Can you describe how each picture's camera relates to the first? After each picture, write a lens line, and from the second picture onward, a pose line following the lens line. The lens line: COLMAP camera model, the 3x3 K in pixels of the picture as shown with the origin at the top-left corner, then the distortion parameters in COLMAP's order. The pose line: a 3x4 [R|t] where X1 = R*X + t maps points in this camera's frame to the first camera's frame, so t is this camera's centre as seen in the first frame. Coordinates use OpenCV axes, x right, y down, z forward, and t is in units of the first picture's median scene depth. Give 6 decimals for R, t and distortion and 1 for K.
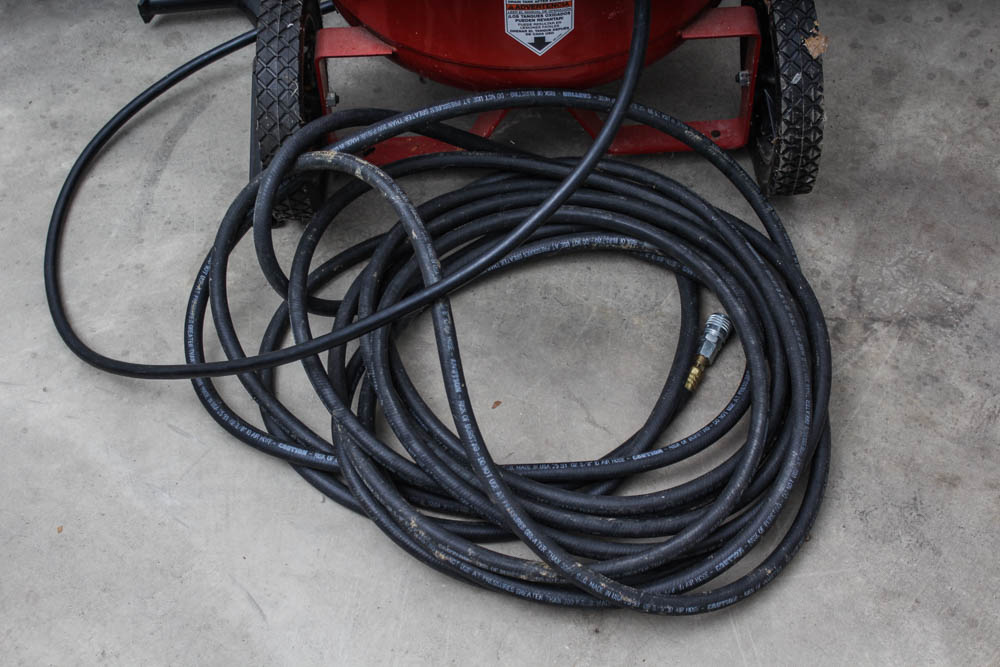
lens RADIAL K [[1516.1, 0, 499.8], [0, 1516.1, 333.6], [0, 0, 1]] dist [-0.023479, 0.000000]
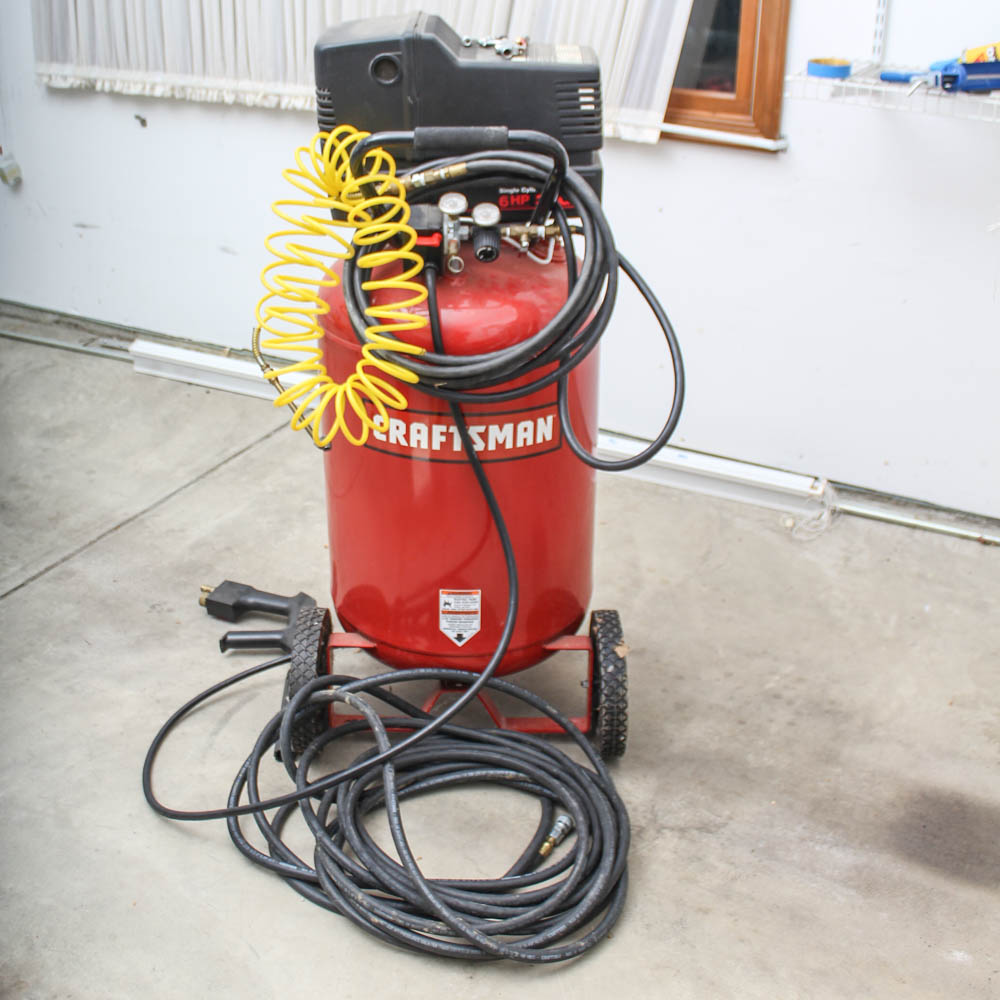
lens RADIAL K [[1650.5, 0, 498.4], [0, 1650.5, 495.8], [0, 0, 1]] dist [-0.172591, 0.000000]
pose [[0.998269, 0.056417, -0.016611, 0.086750], [-0.056755, 0.850088, -0.523574, 0.609686], [-0.015418, 0.523610, 0.851818, -0.637090]]
